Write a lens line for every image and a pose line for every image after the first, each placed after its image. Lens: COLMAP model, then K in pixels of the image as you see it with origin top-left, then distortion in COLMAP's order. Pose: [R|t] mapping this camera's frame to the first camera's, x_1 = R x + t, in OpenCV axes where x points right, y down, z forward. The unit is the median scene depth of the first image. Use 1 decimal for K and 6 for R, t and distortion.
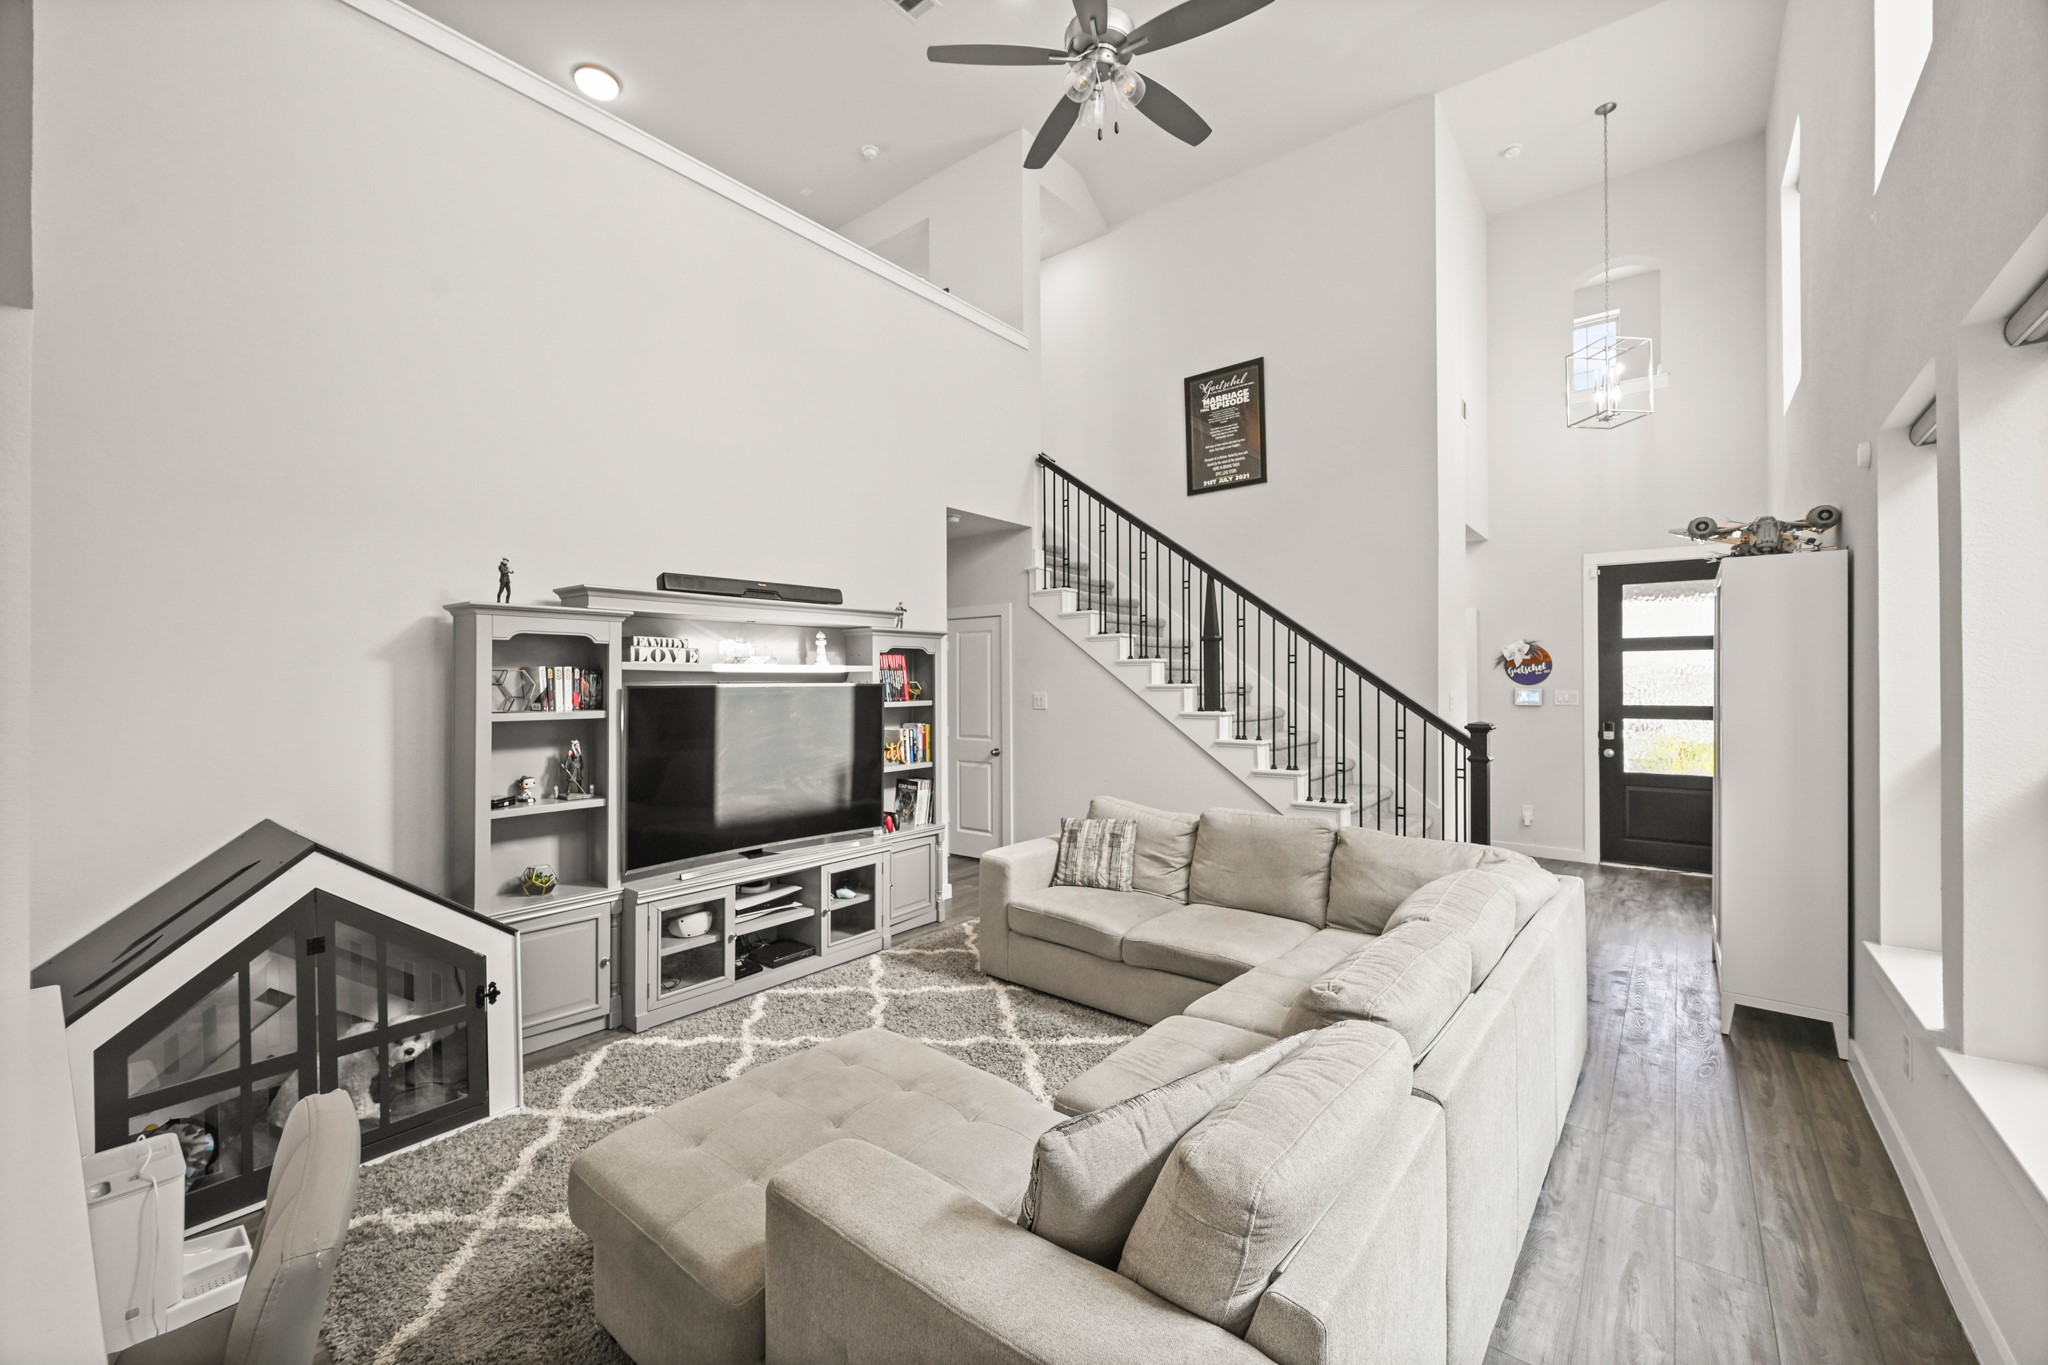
lens RADIAL K [[815.5, 0, 1025.0], [0, 815.5, 674.5], [0, 0, 1]] dist [-0.003324, 0.000663]
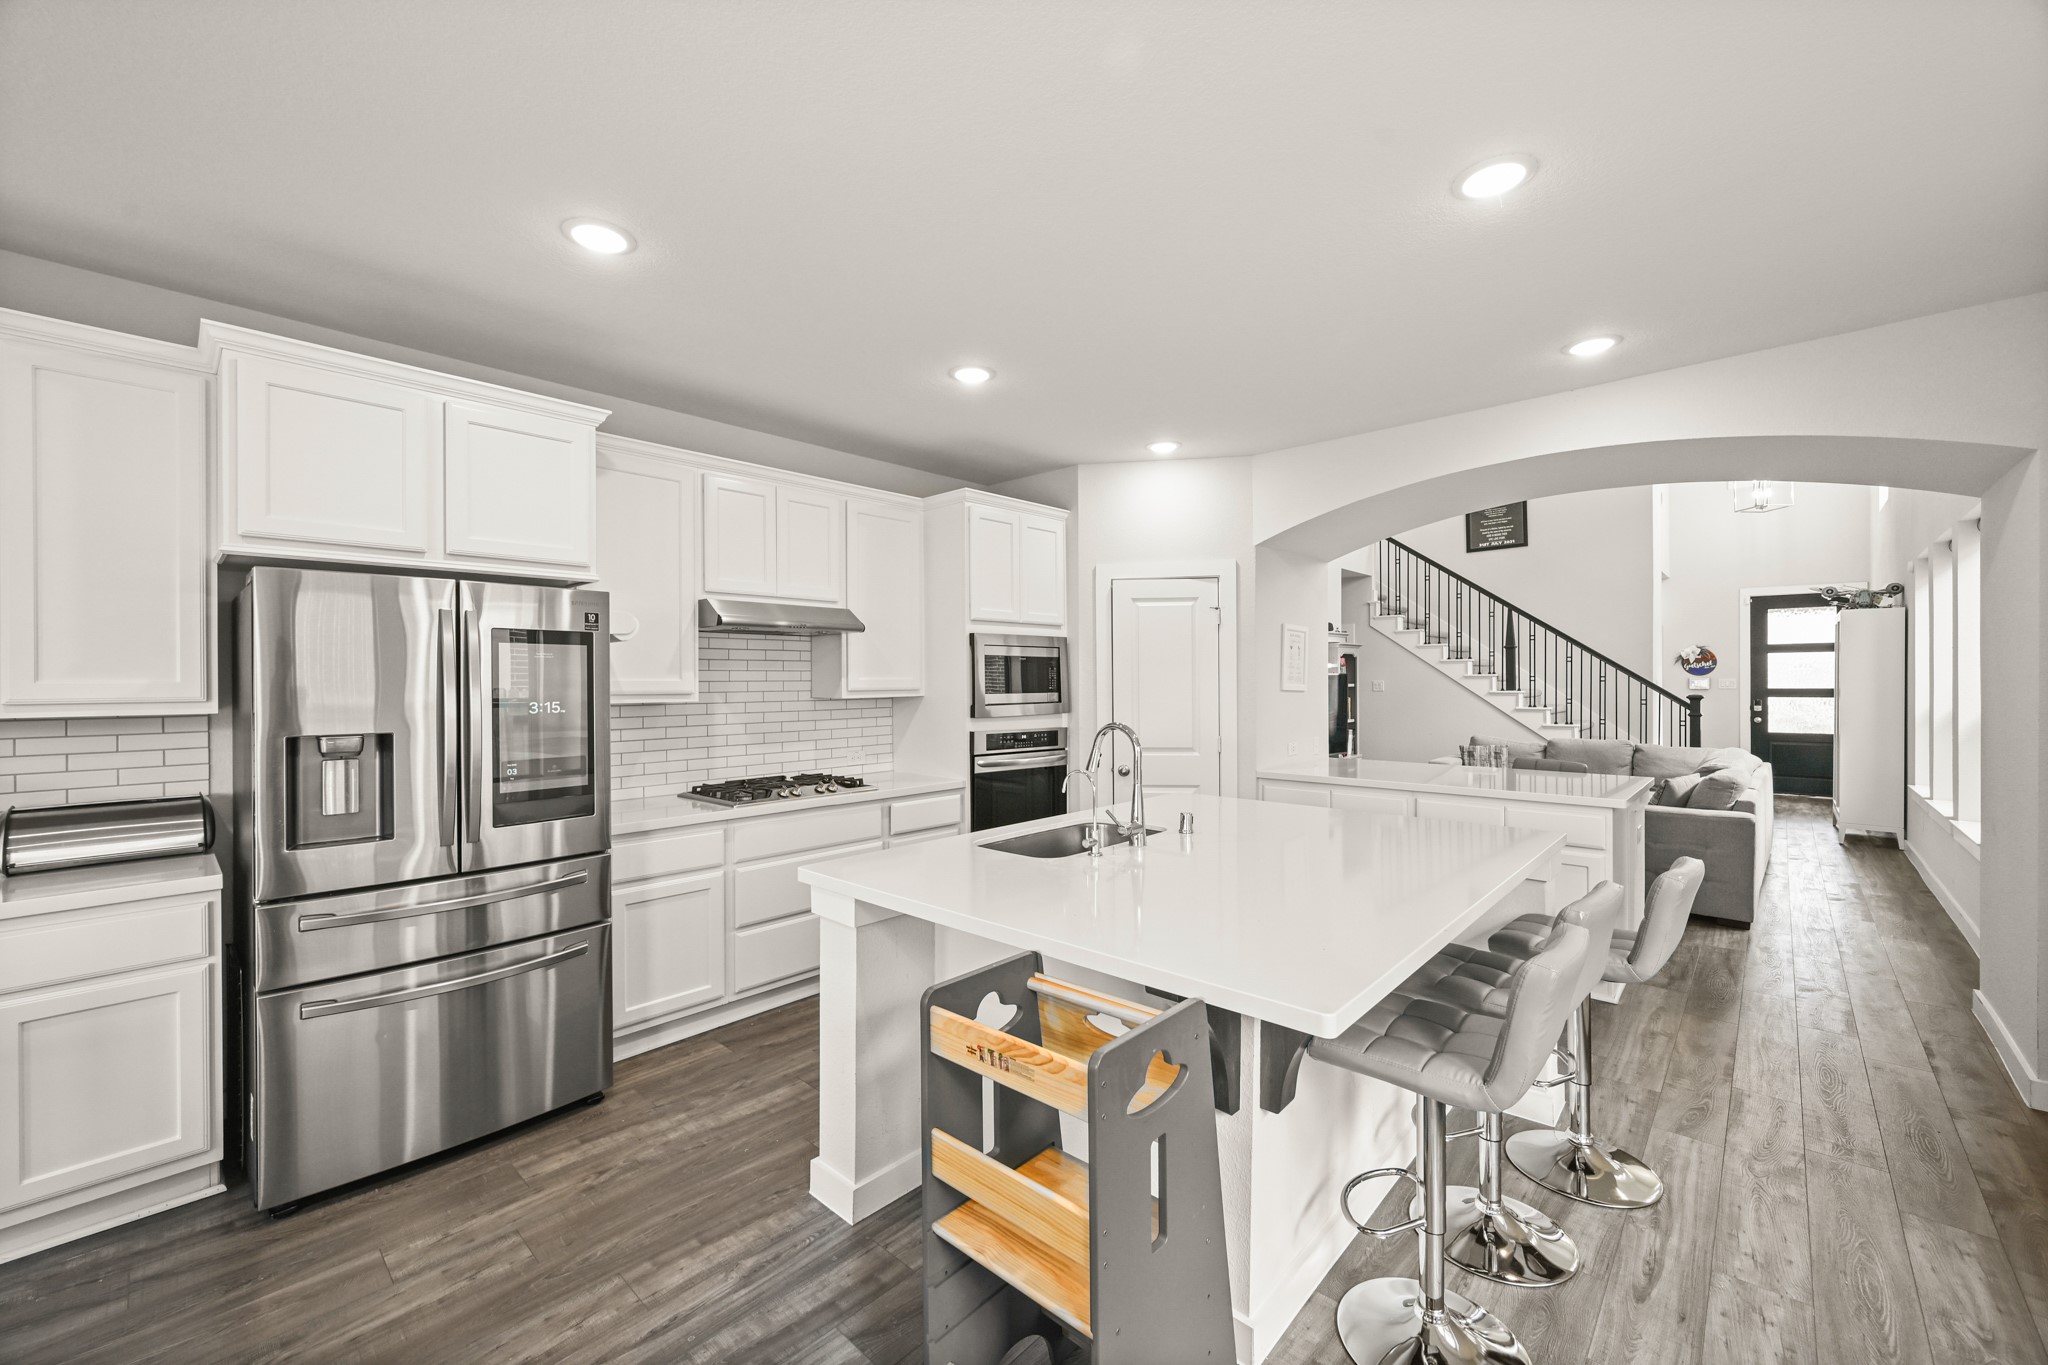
lens RADIAL K [[815.5, 0, 1023.4], [0, 815.5, 681.3], [0, 0, 1]] dist [-0.003324, 0.000663]
pose [[0.997395, -0.002054, -0.072103, -0.696213], [0.002708, 0.999956, 0.008972, 0.009162], [0.072081, -0.009144, 0.997357, -0.789075]]
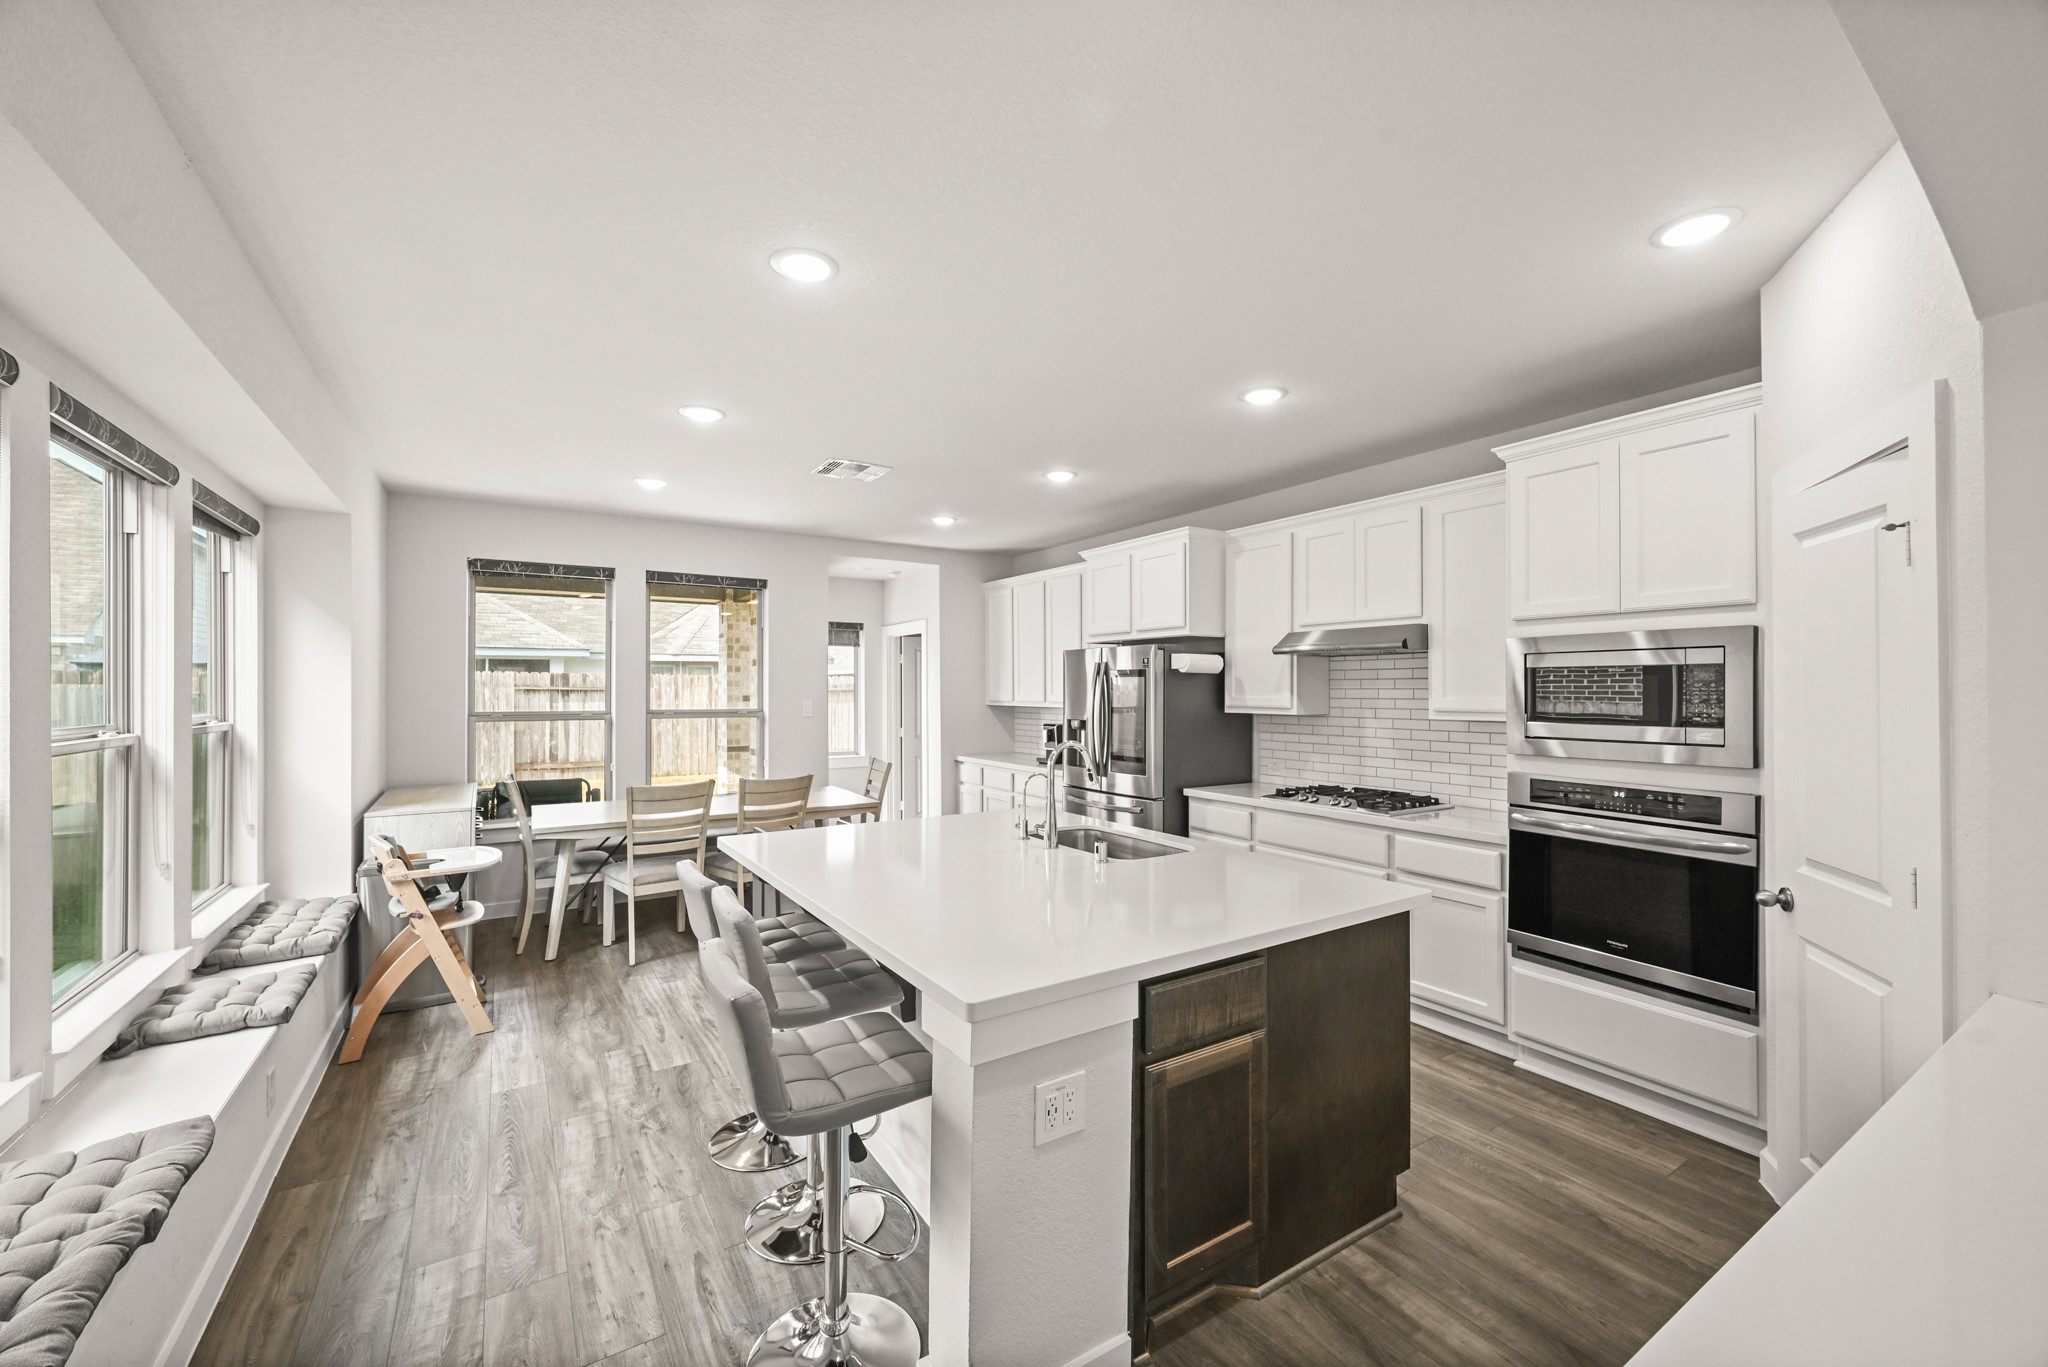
lens RADIAL K [[815.5, 0, 1020.5], [0, 815.5, 688.0], [0, 0, 1]] dist [-0.003324, 0.000663]
pose [[-0.325367, 0.001165, -0.945587, -0.093446], [0.008247, 0.999965, -0.001606, 0.002270], [0.945552, -0.008321, -0.325365, -0.097846]]
